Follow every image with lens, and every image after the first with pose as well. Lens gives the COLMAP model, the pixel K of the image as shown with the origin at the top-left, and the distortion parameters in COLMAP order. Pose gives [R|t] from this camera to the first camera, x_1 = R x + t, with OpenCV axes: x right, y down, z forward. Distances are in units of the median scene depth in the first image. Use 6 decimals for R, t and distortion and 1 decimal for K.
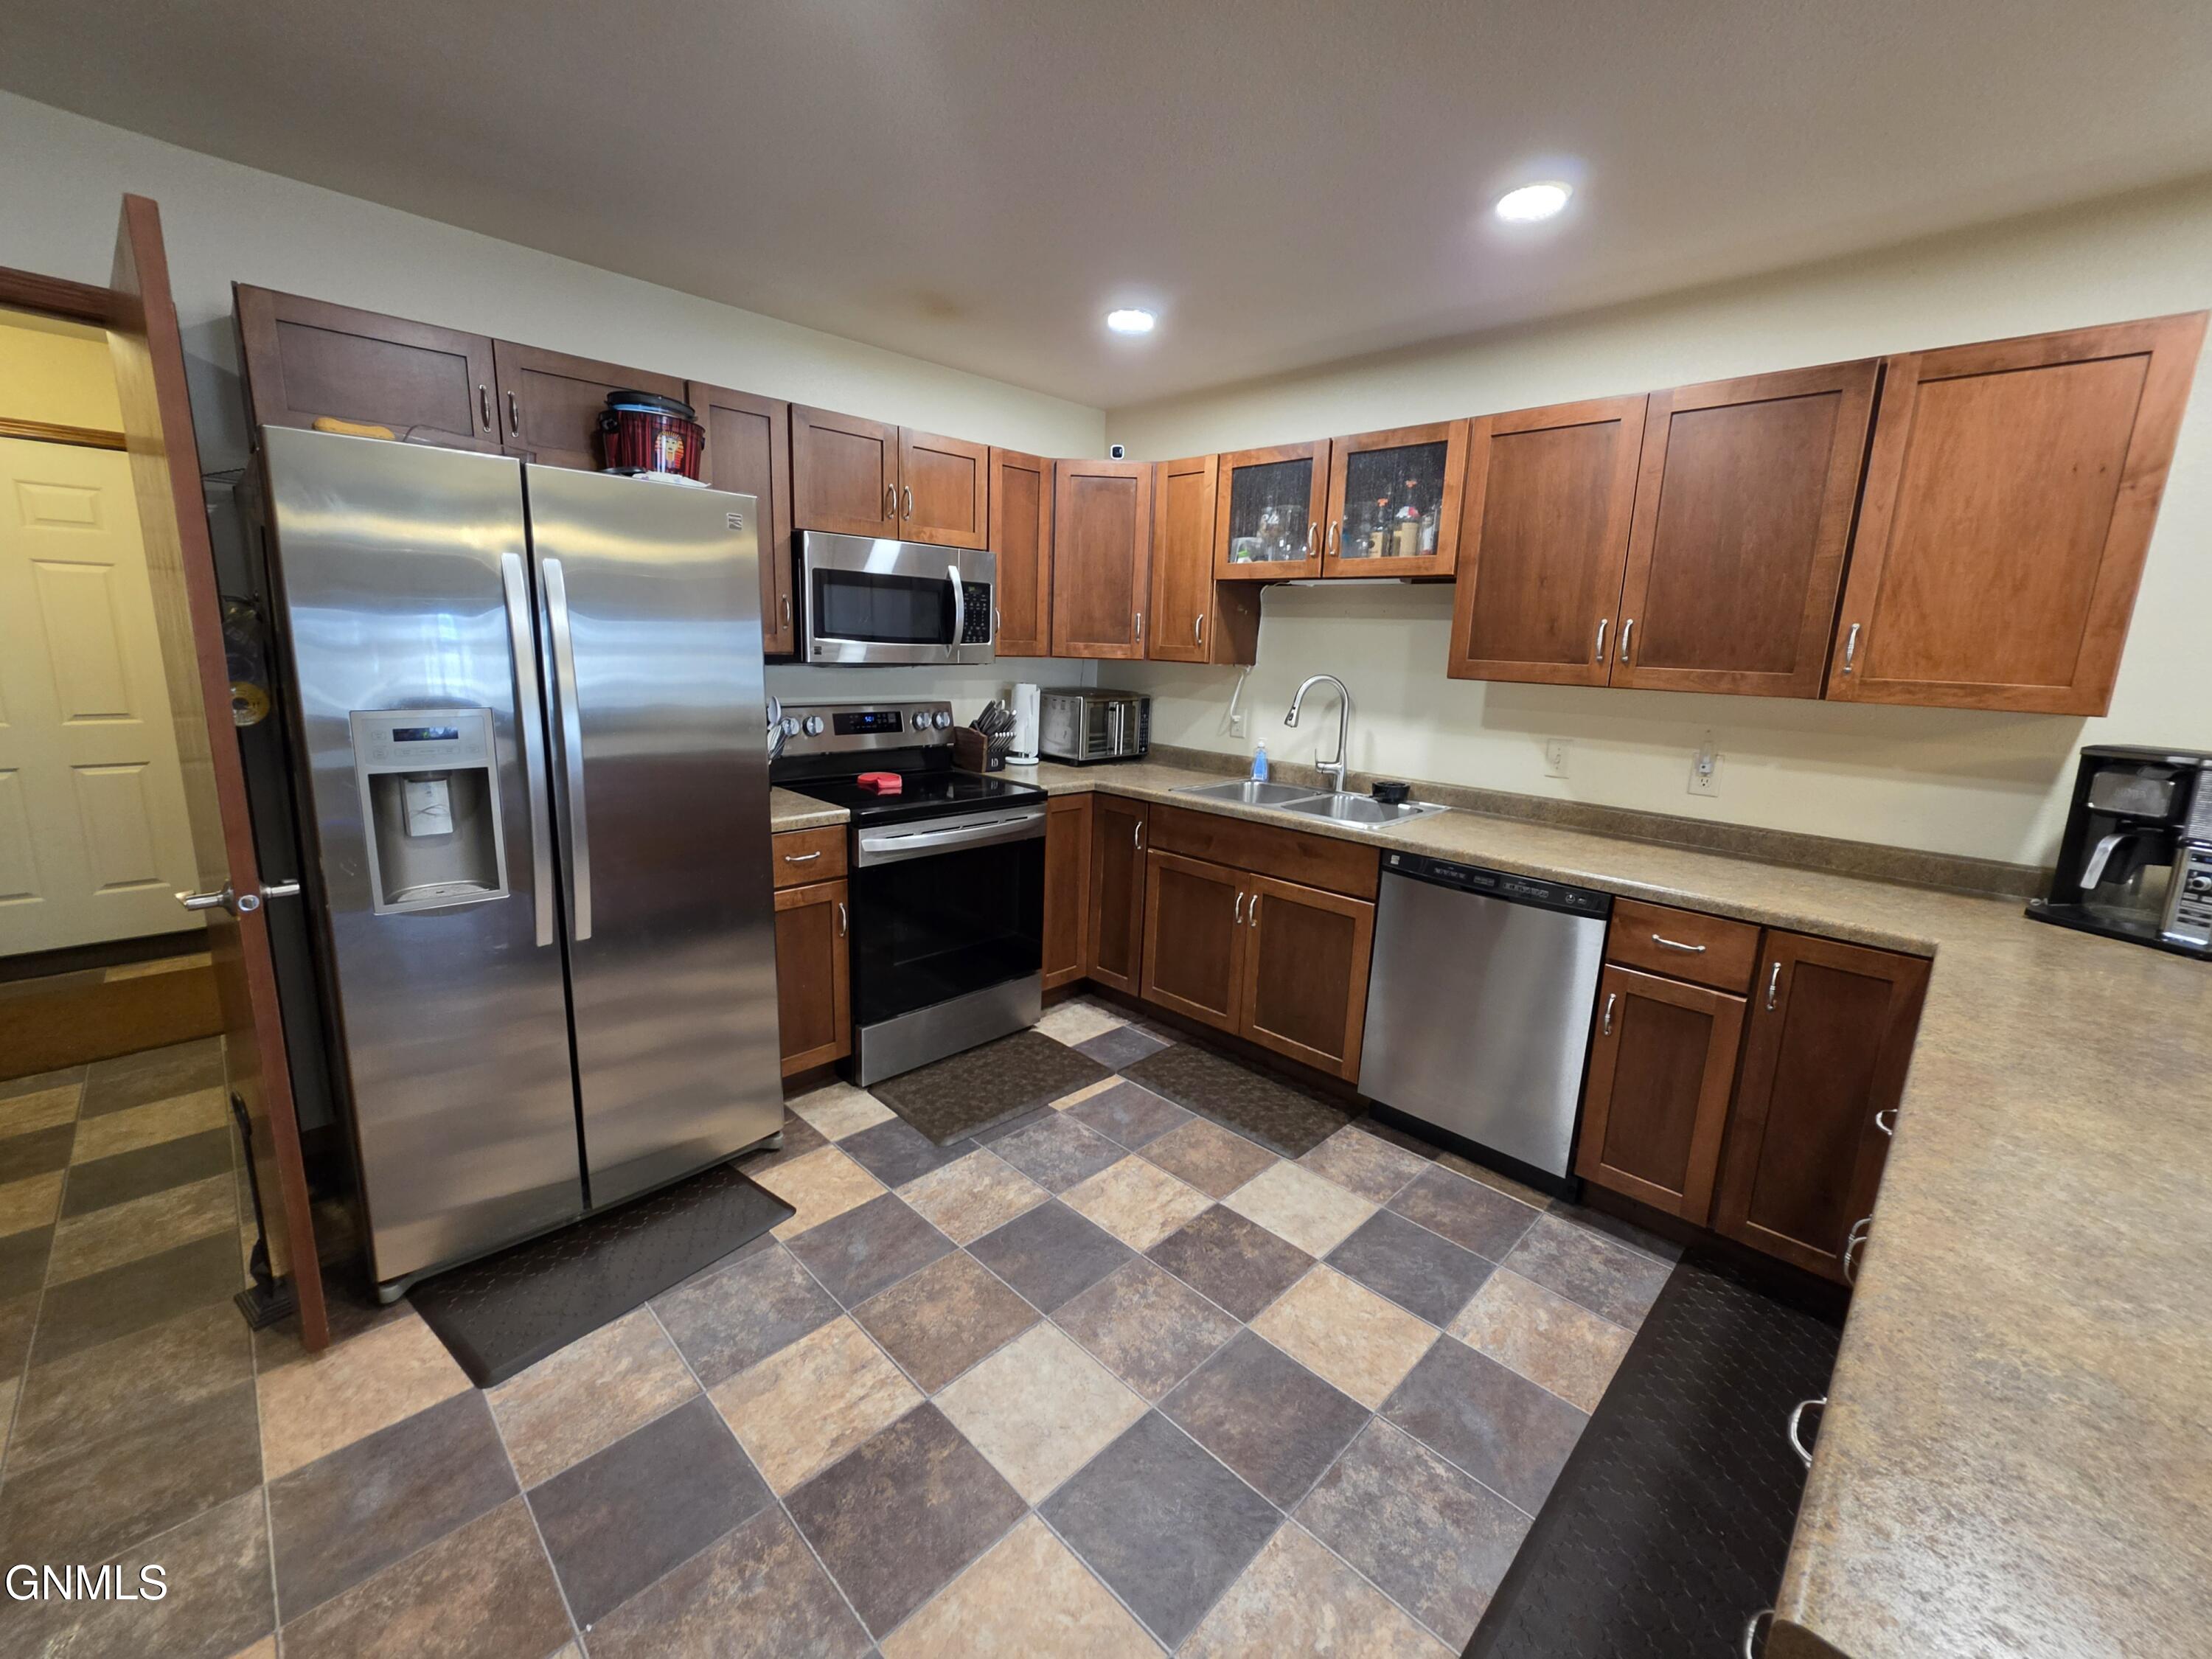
lens RADIAL K [[885.0, 0, 1095.6], [0, 885.0, 812.9], [0, 0, 1]] dist [-0.003736, 0.001332]
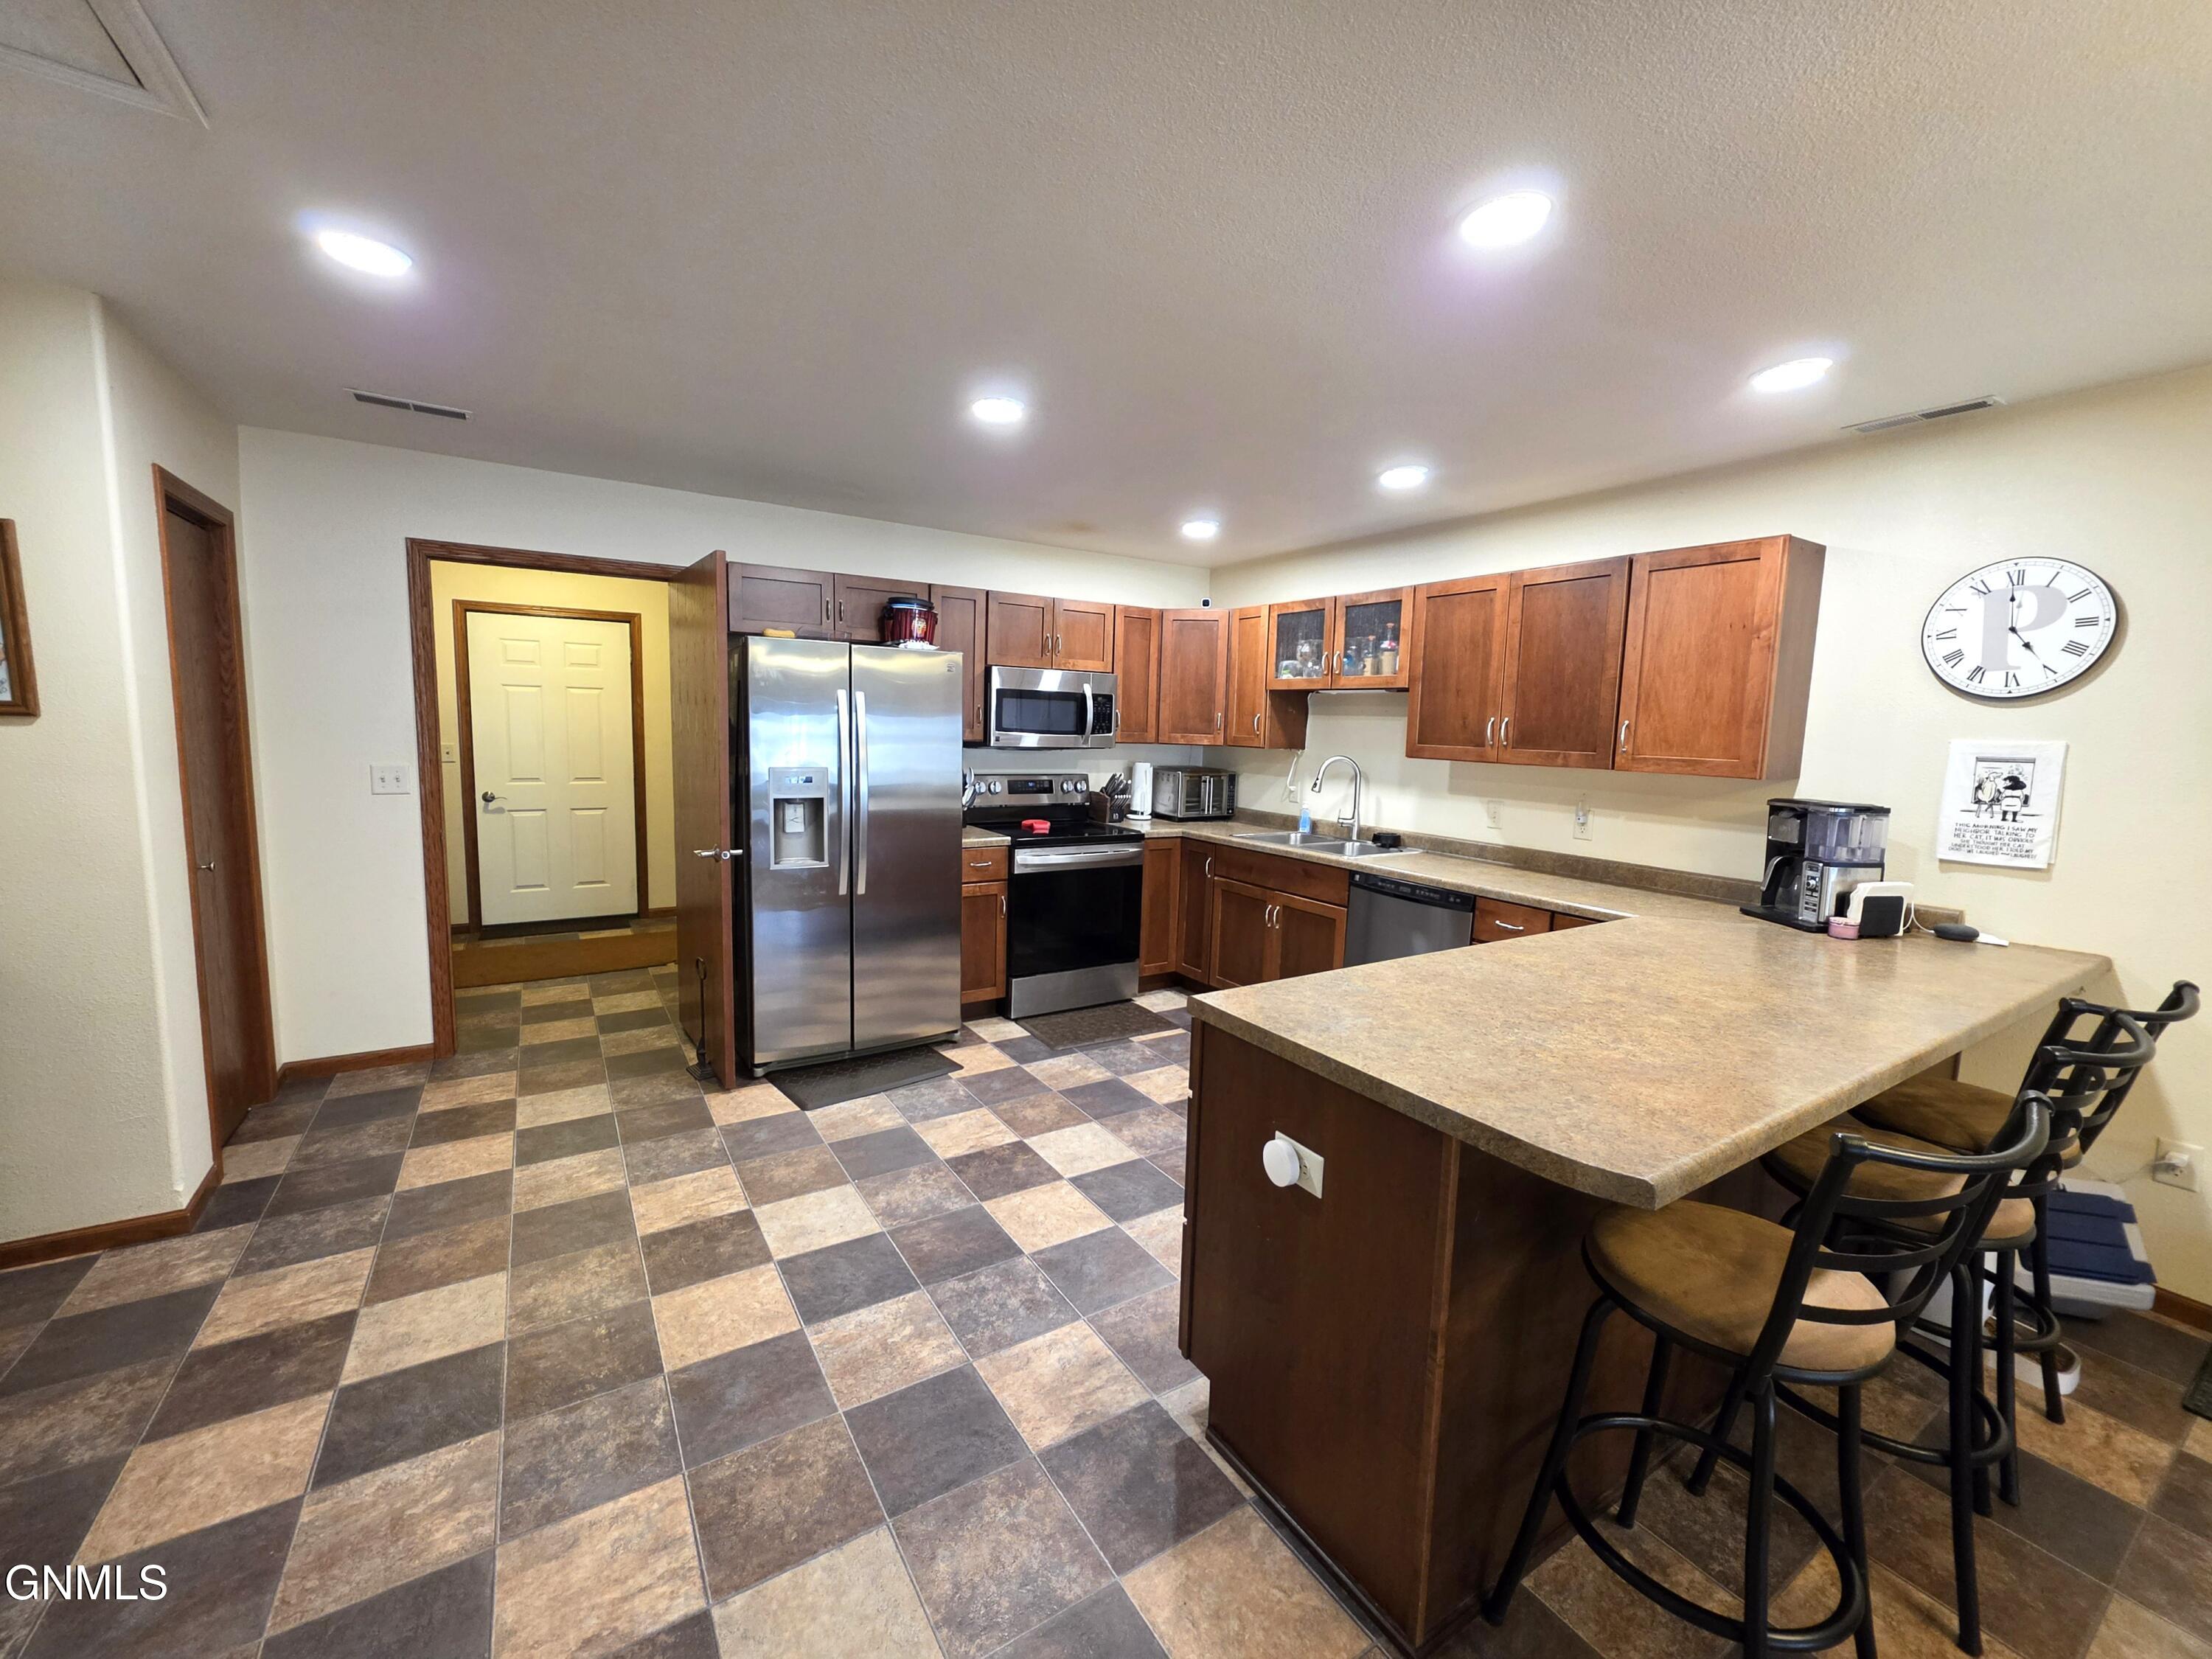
lens RADIAL K [[885.0, 0, 1096.4], [0, 885.0, 826.1], [0, 0, 1]] dist [-0.003736, 0.001332]
pose [[0.974410, 0.020486, -0.223842, 0.257531], [-0.039384, 0.995993, -0.080291, 0.109562], [0.221300, 0.087052, 0.971313, -0.580999]]
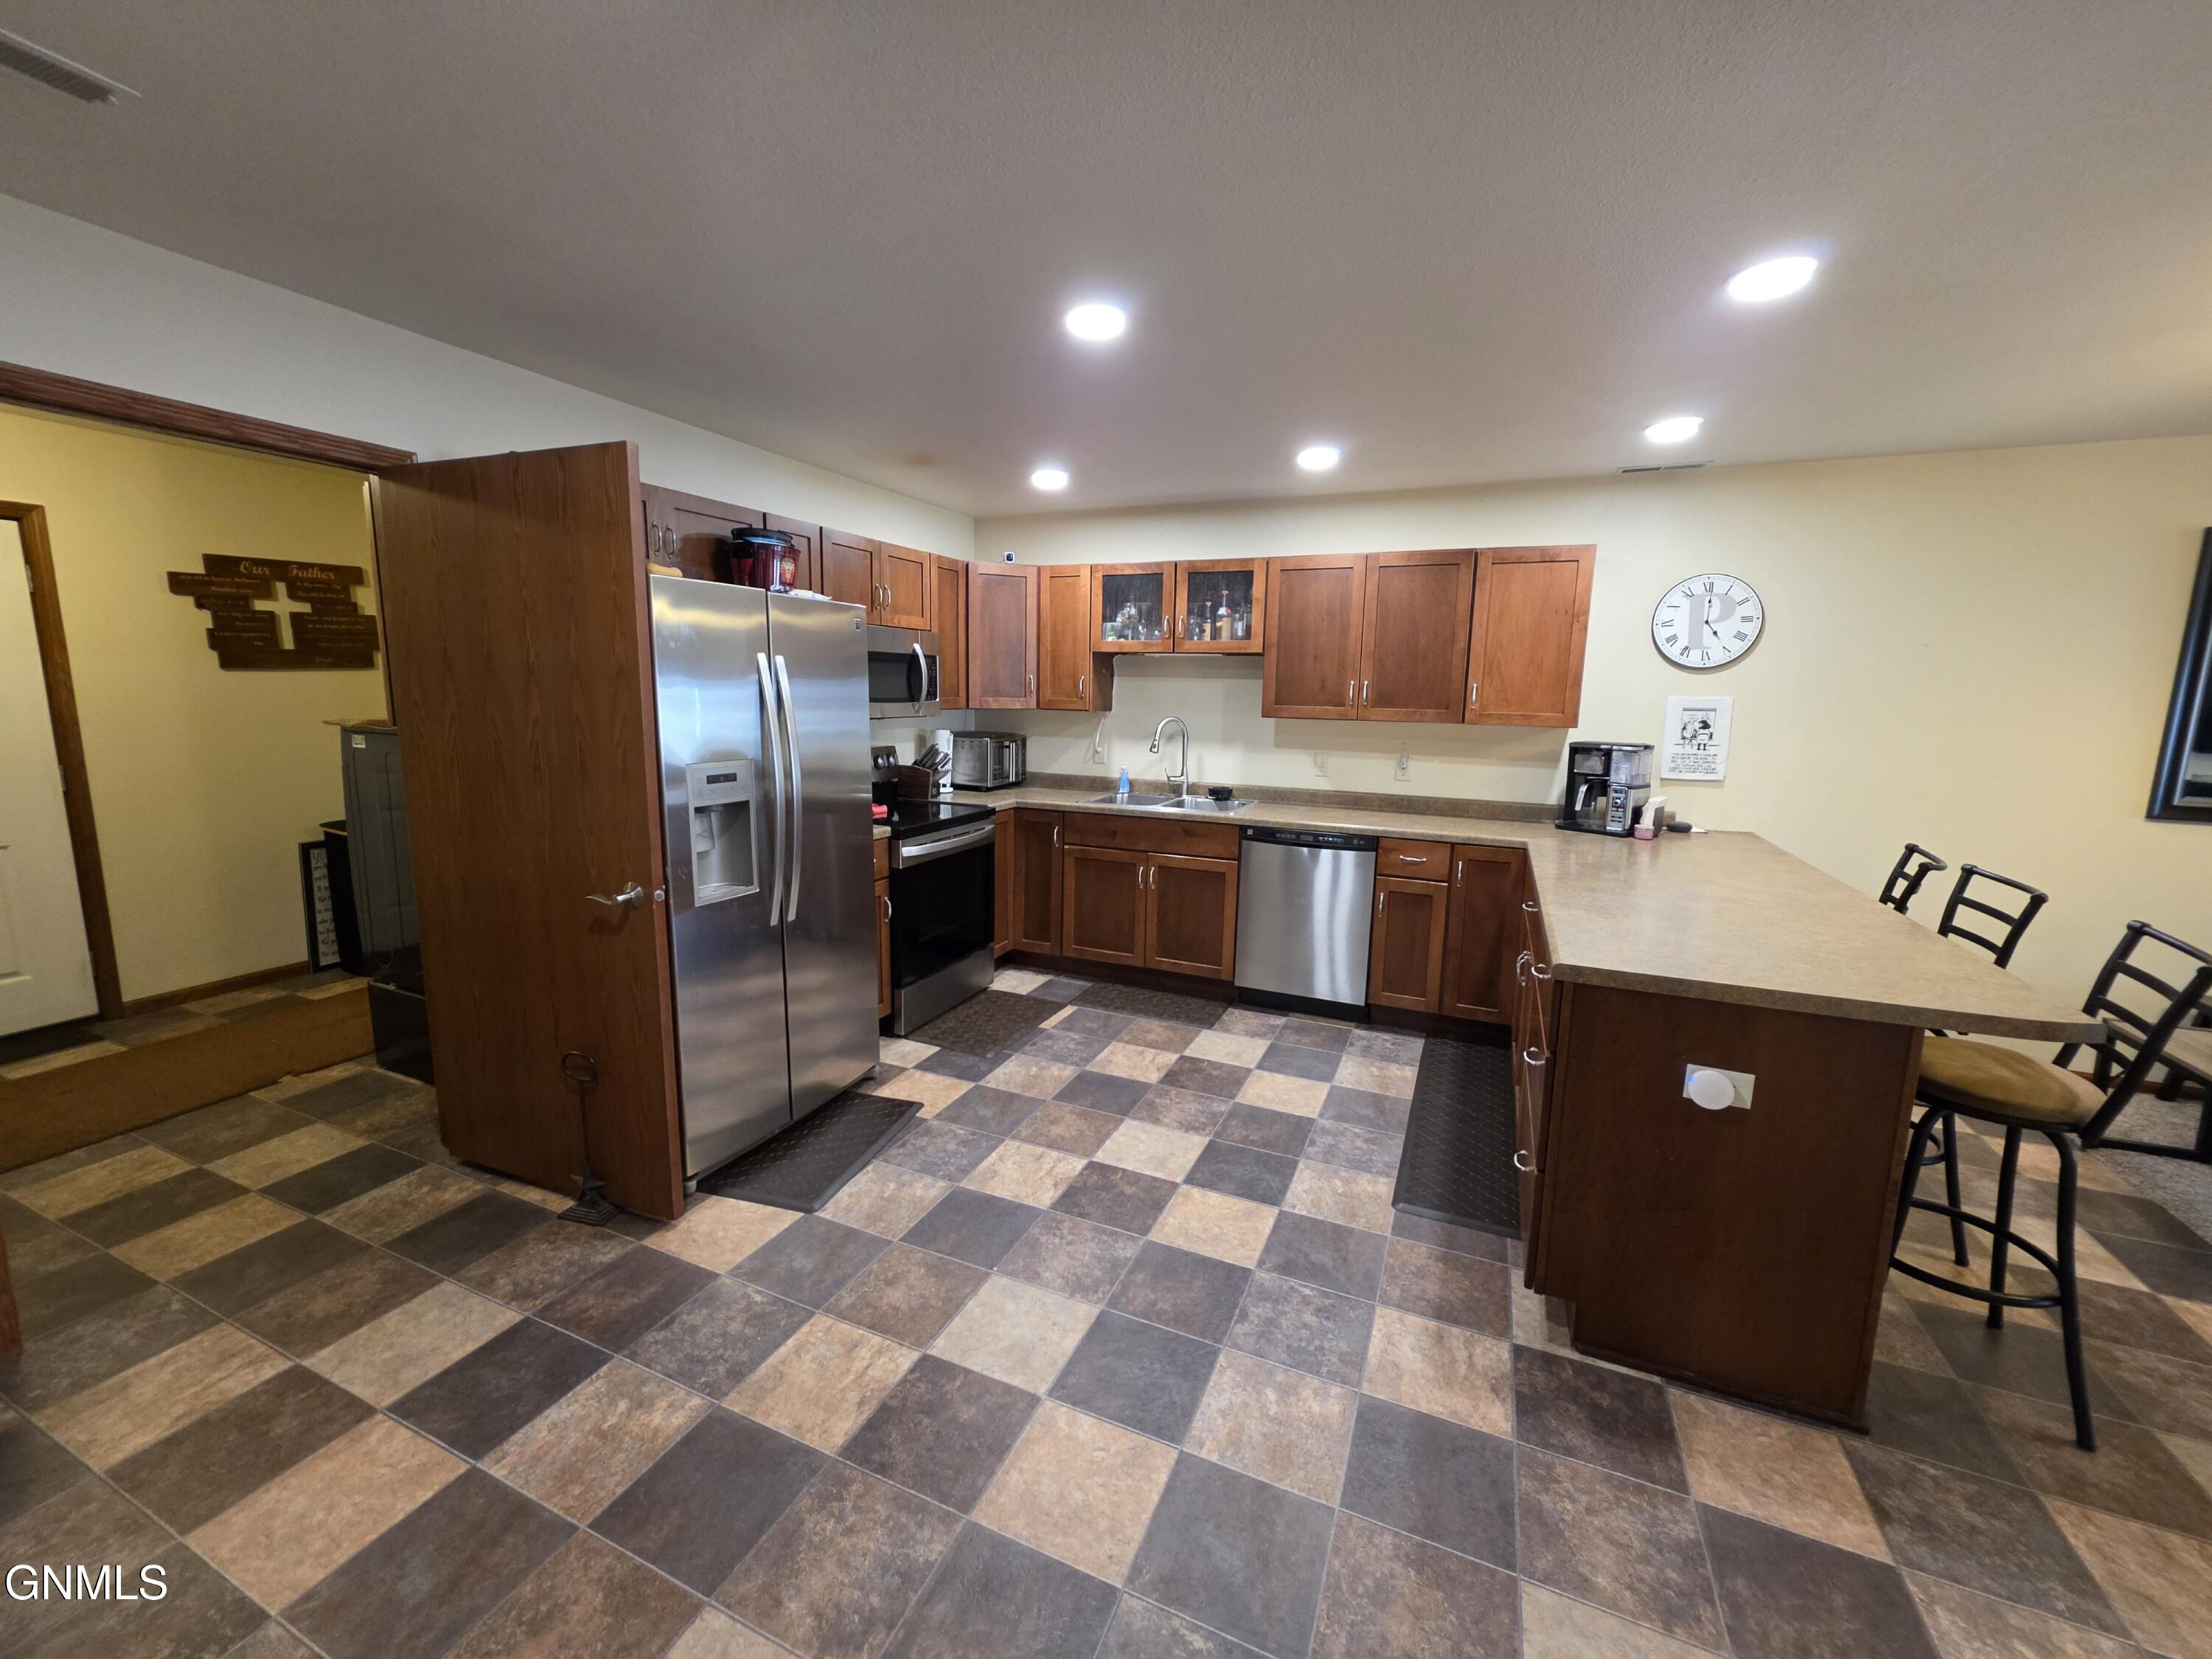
lens RADIAL K [[885.0, 0, 1088.6], [0, 885.0, 822.7], [0, 0, 1]] dist [-0.003736, 0.001332]
pose [[0.934312, -0.071357, 0.349241, -0.518589], [0.081853, 0.996526, -0.015369, 0.039800], [-0.346931, 0.042946, 0.936907, -0.417902]]
